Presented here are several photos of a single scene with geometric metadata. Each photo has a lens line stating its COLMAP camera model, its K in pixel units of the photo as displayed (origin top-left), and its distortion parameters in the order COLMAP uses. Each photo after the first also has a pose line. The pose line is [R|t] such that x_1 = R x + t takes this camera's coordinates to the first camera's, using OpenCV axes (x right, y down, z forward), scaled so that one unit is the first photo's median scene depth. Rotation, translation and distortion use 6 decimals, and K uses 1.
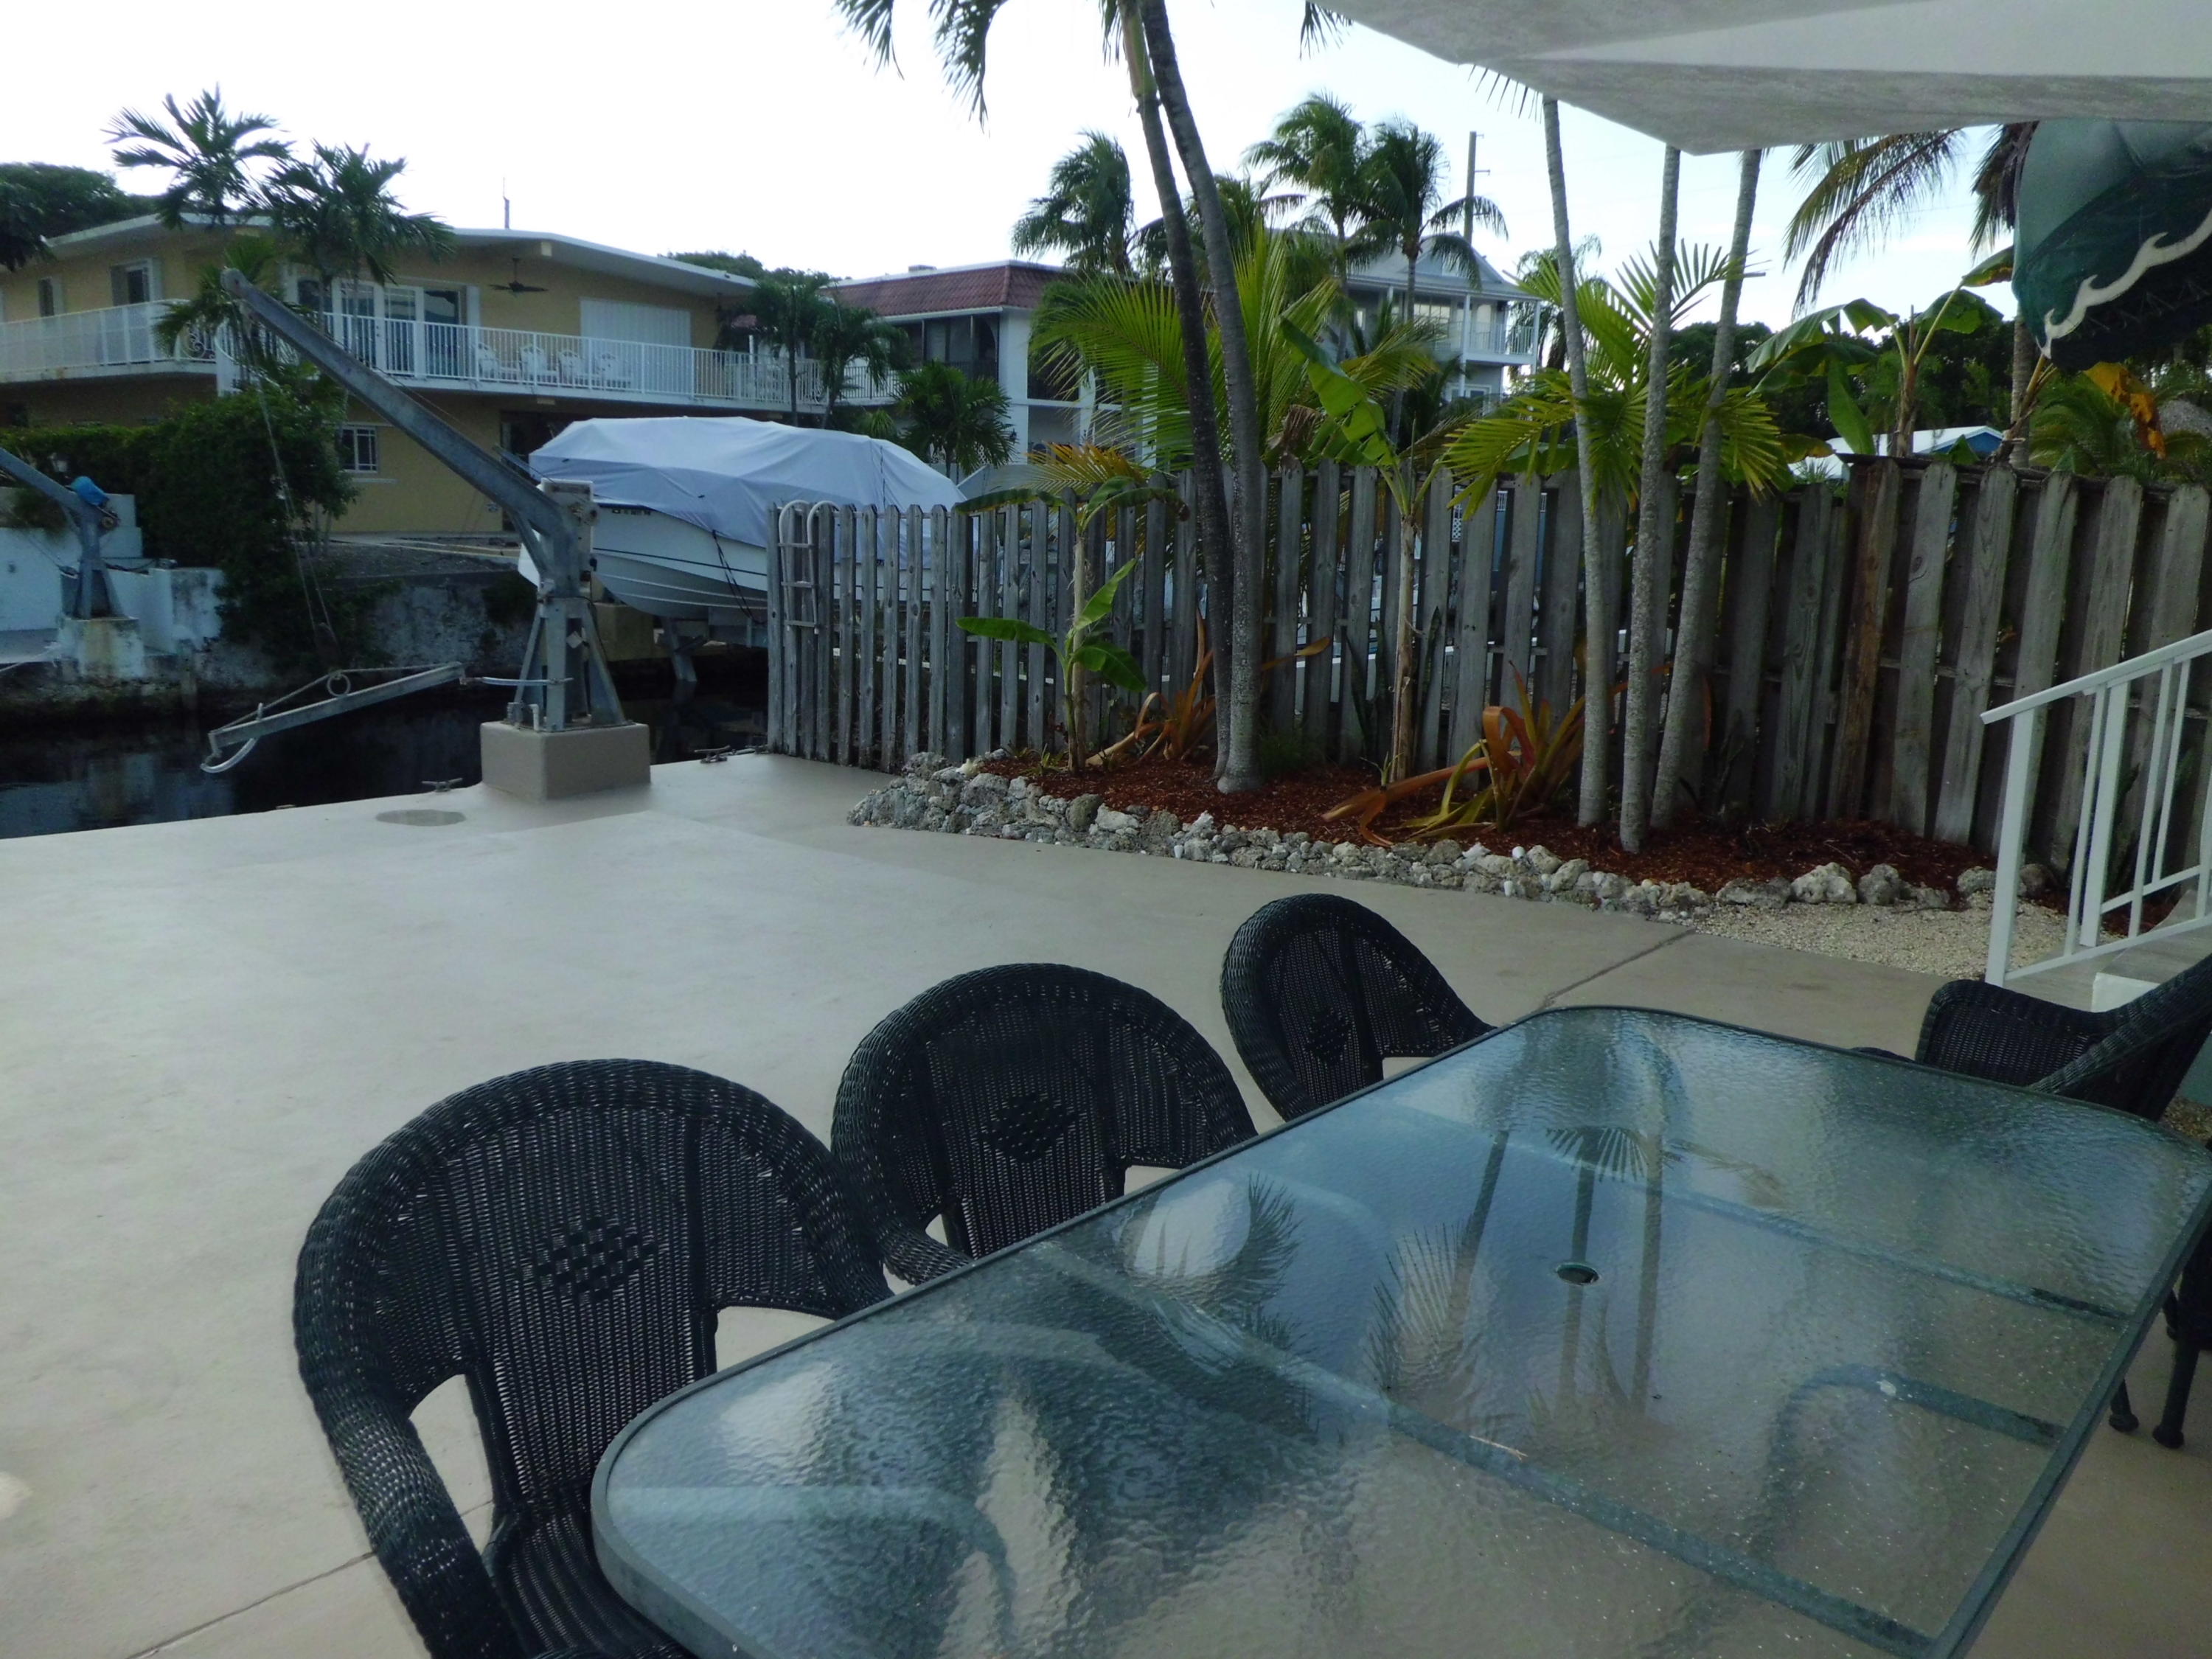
lens RADIAL K [[1712.4, 0, 1078.5], [0, 1712.4, 819.9], [0, 0, 1]] dist [-0.004183, -0.025613]
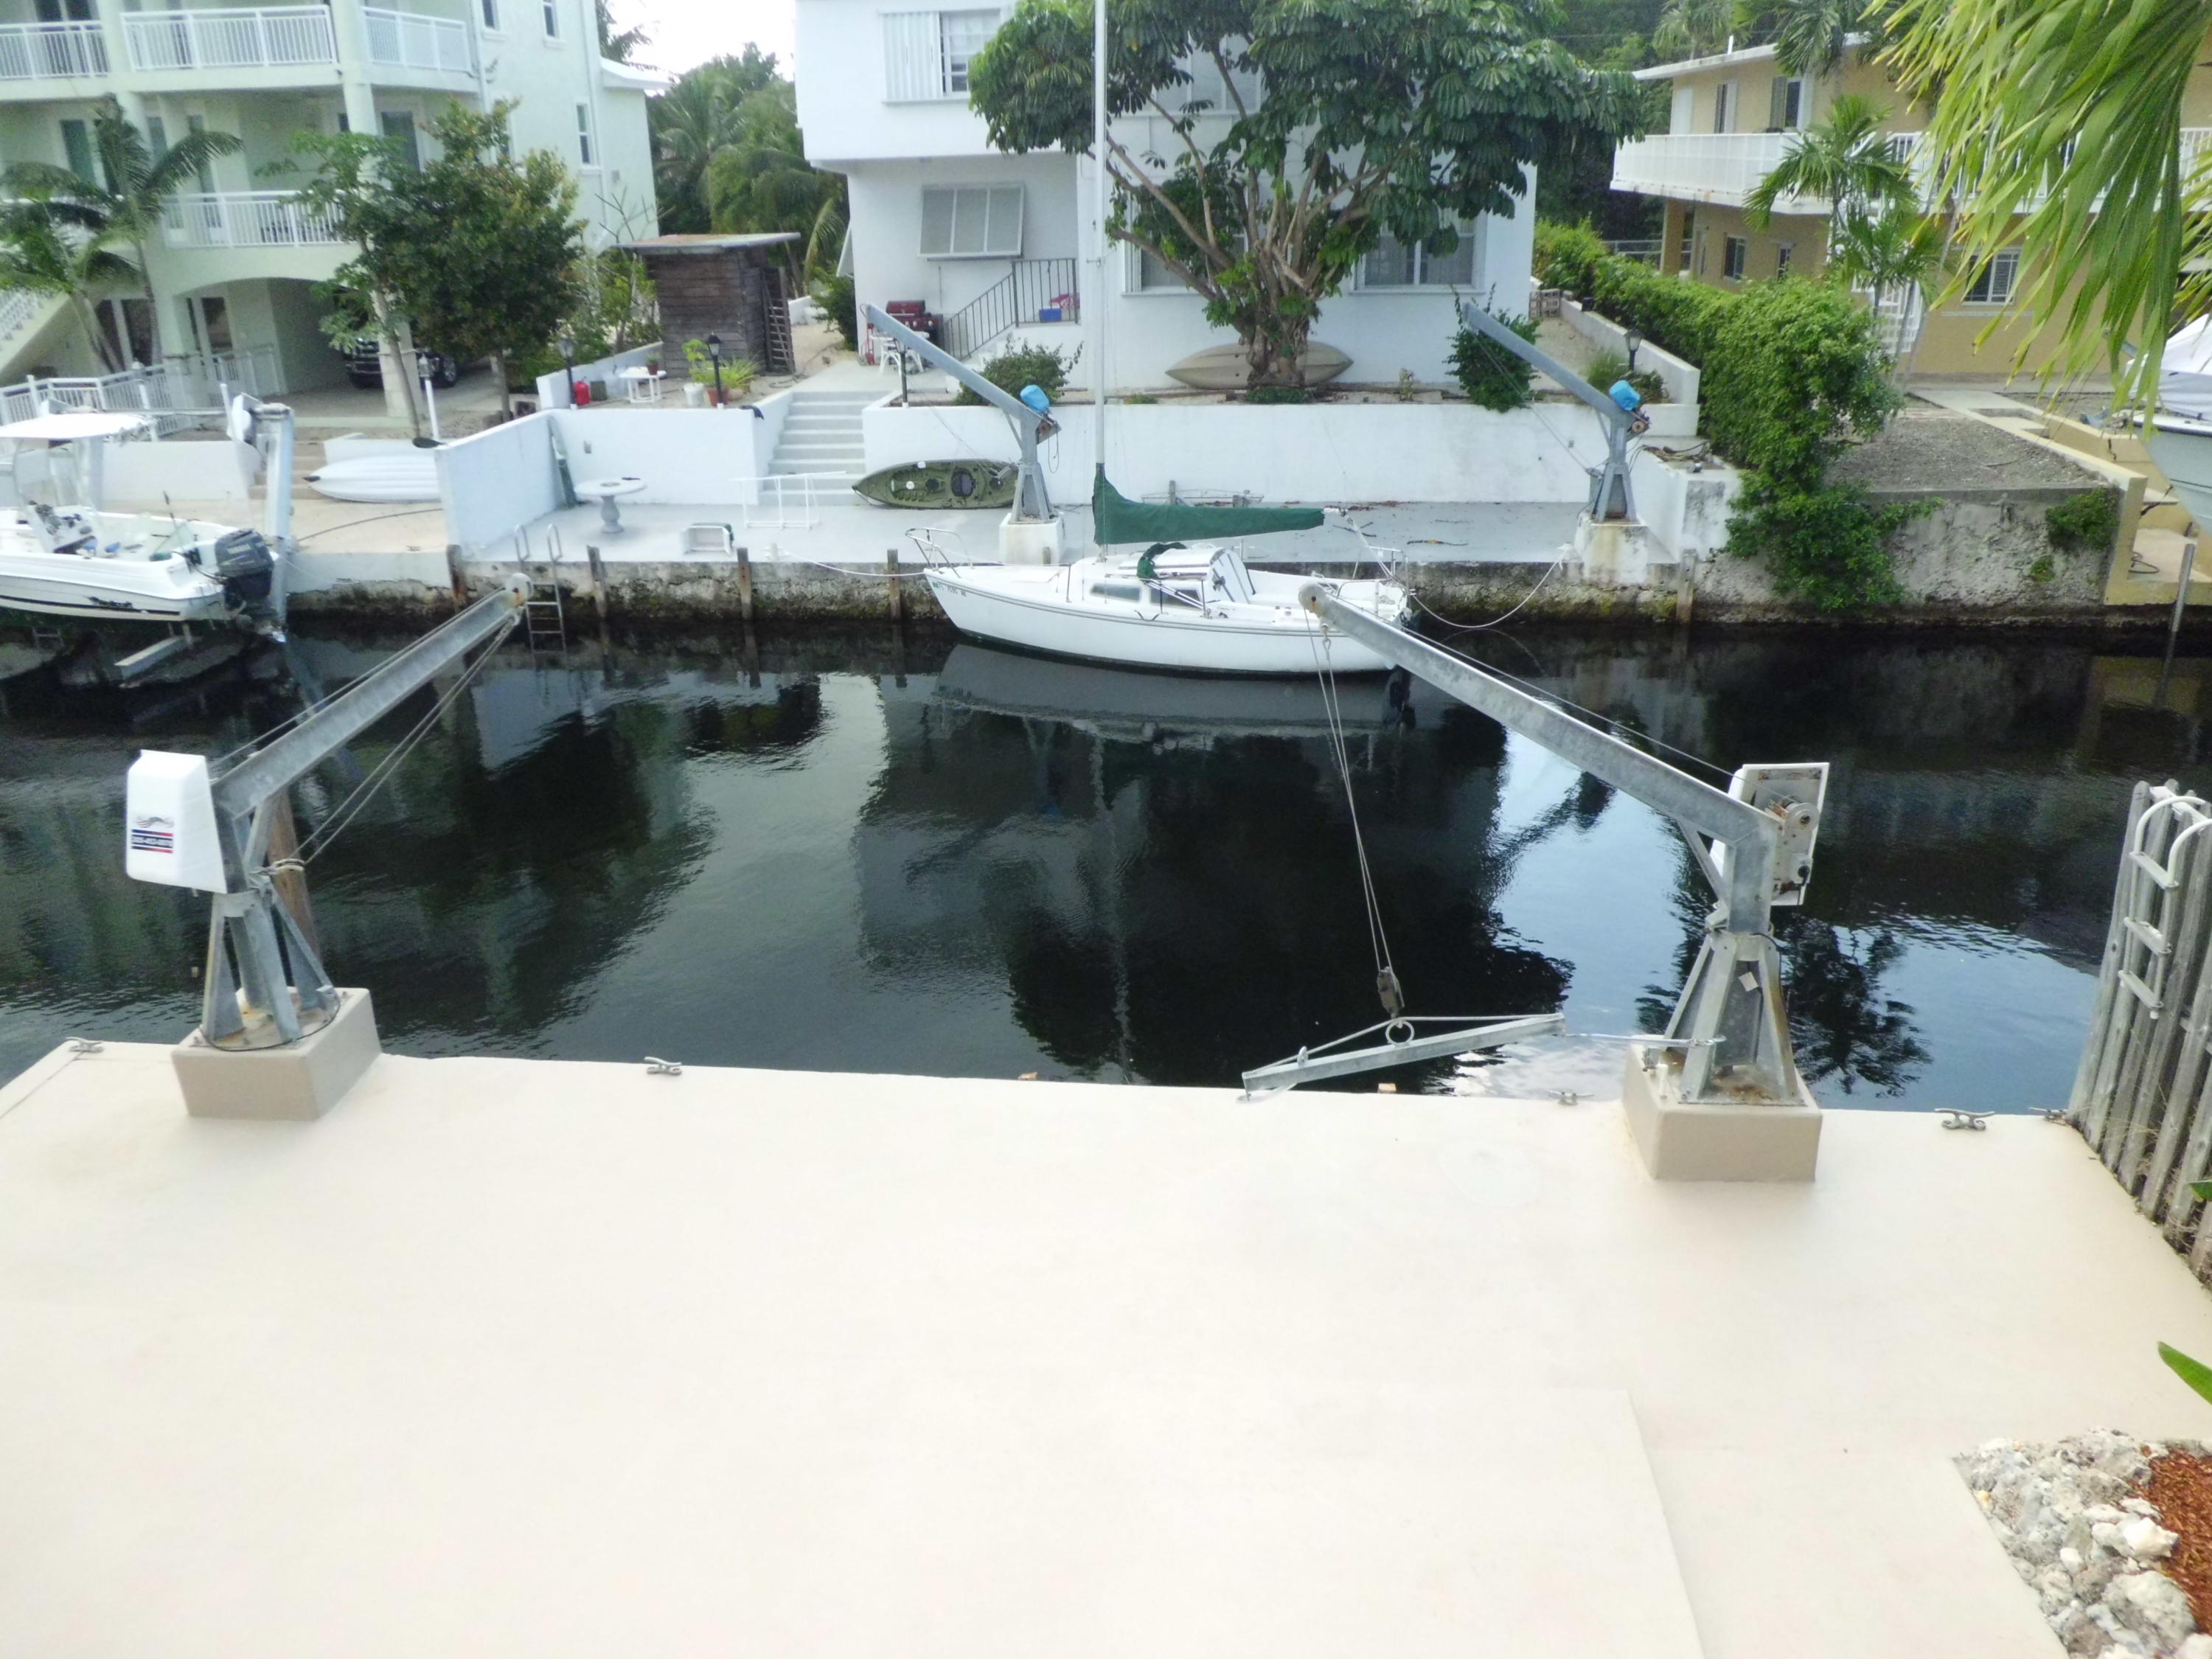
lens RADIAL K [[1712.4, 0, 1078.5], [0, 1712.4, 819.9], [0, 0, 1]] dist [-0.004183, -0.025613]
pose [[0.599913, 0.256068, -0.757980, 0.037879], [-0.119855, 0.965471, 0.231303, -0.139384], [0.791036, -0.047914, 0.609890, 0.133348]]
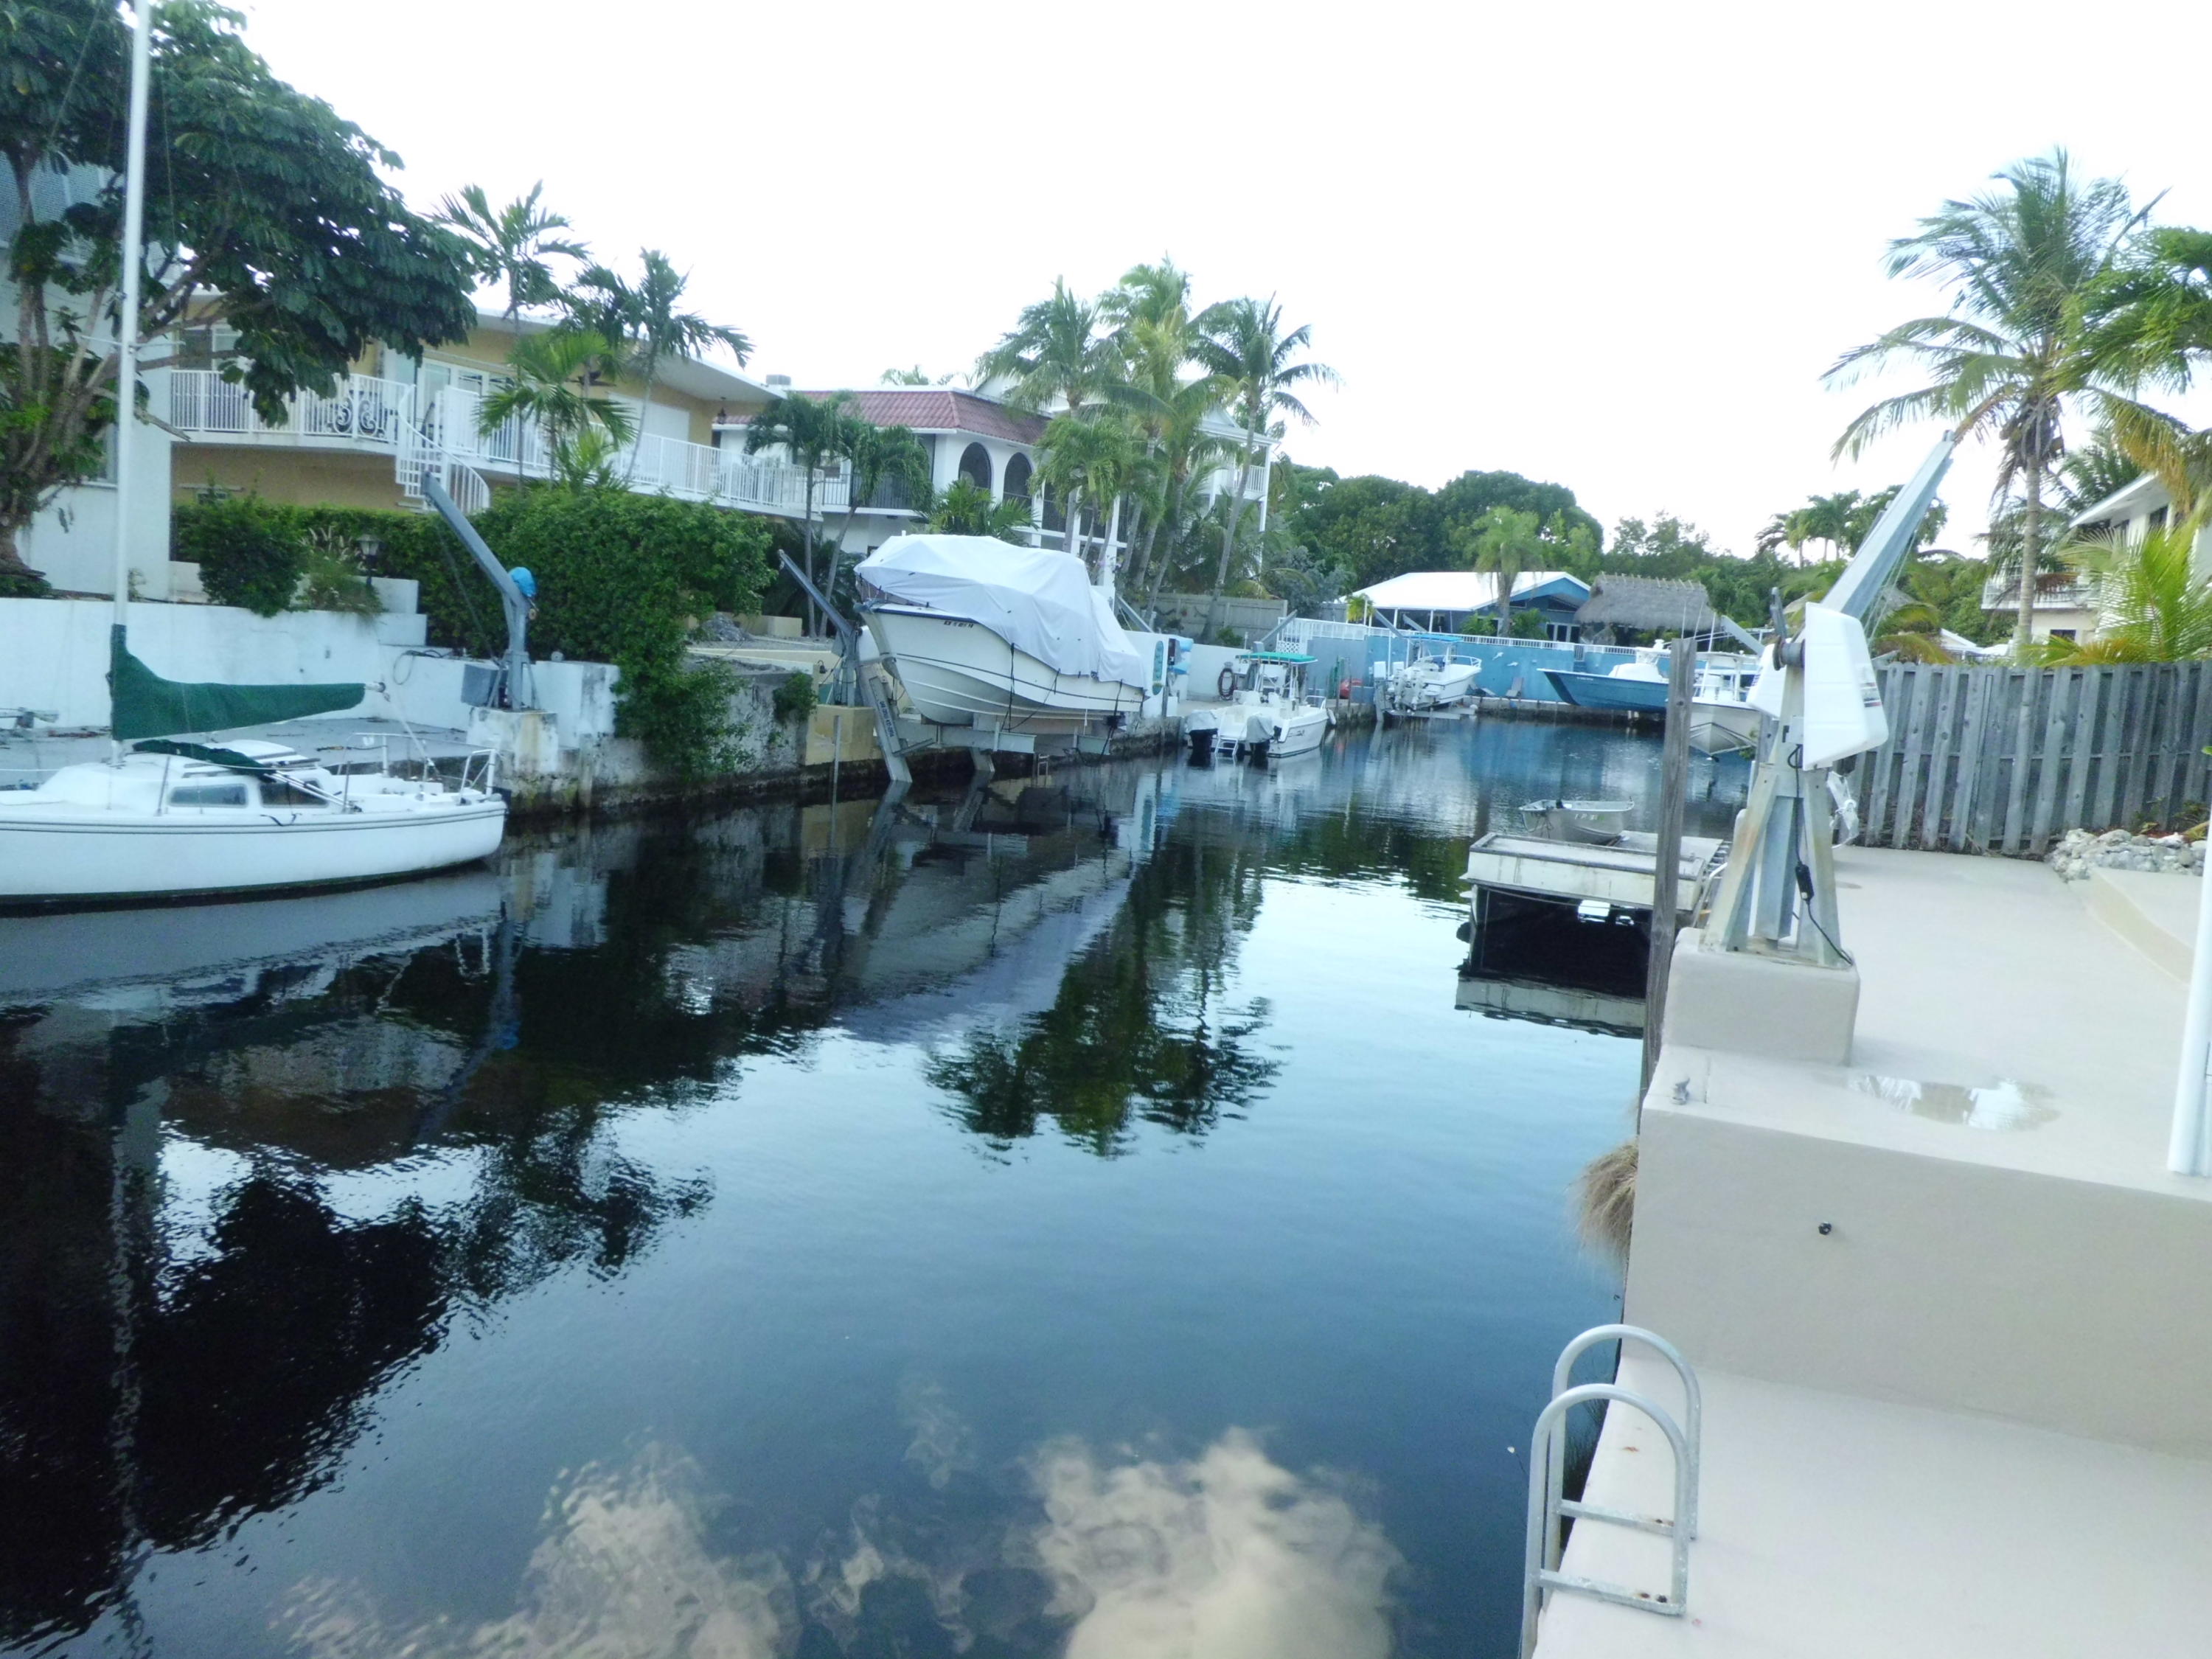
lens RADIAL K [[1712.4, 0, 1078.5], [0, 1712.4, 819.9], [0, 0, 1]] dist [-0.004183, -0.025613]
pose [[0.950706, 0.007803, 0.309994, -0.559425], [0.010535, 0.998293, -0.057439, 0.003199], [-0.309914, 0.057873, 0.949002, -0.022150]]
